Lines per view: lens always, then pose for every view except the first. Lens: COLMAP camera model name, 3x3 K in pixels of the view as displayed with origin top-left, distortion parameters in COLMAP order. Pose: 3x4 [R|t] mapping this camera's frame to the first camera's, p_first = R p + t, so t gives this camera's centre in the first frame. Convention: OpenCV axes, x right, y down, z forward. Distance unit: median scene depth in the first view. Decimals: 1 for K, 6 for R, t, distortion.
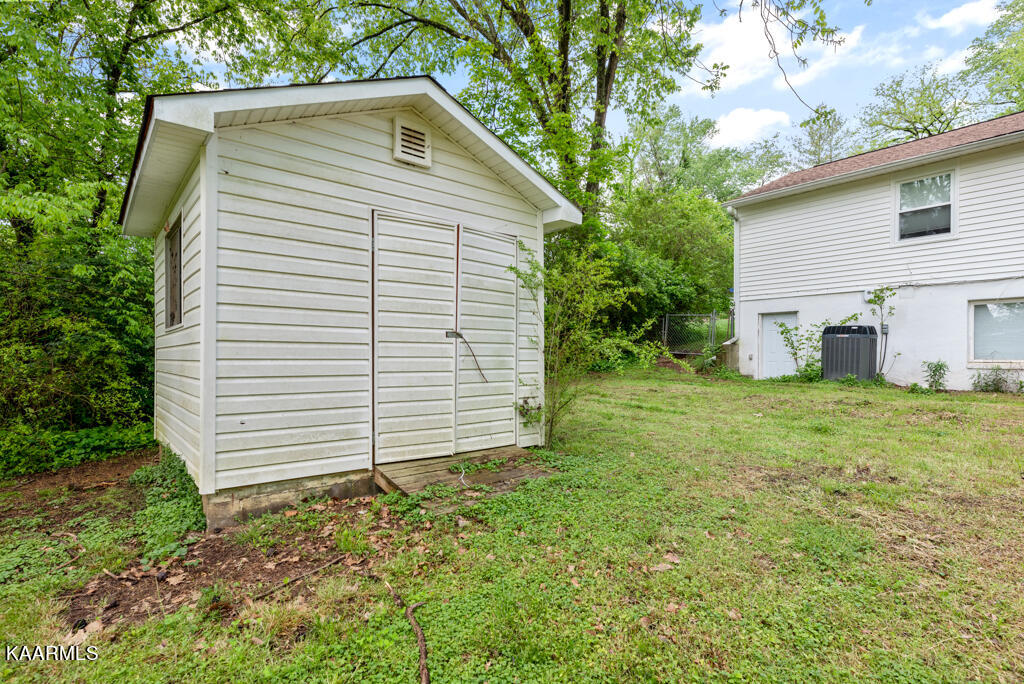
lens RADIAL K [[513.0, 0, 512.0], [0, 513.0, 342.0], [0, 0, 1]] dist [0.000142, -0.000046]
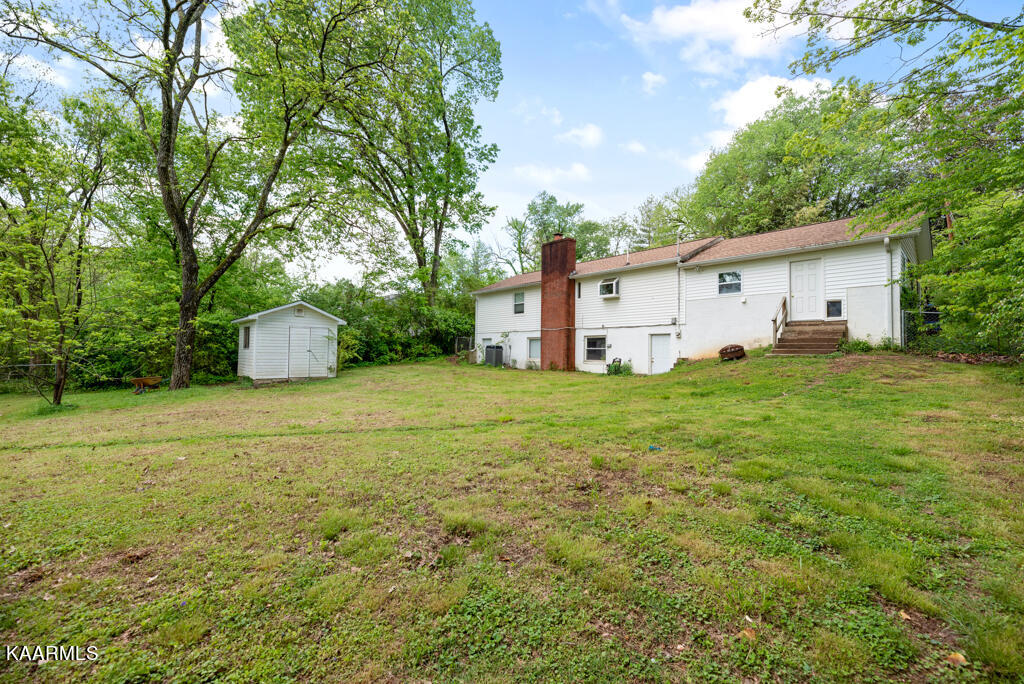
lens RADIAL K [[402.2, 0, 512.0], [0, 402.2, 342.0], [0, 0, 1]] dist [-0.000107, -0.000004]
pose [[0.998310, 0.014004, 0.056403, 0.657338], [-0.014048, 0.999901, 0.000383, -0.054024], [-0.056392, -0.001175, 0.998408, -1.190261]]
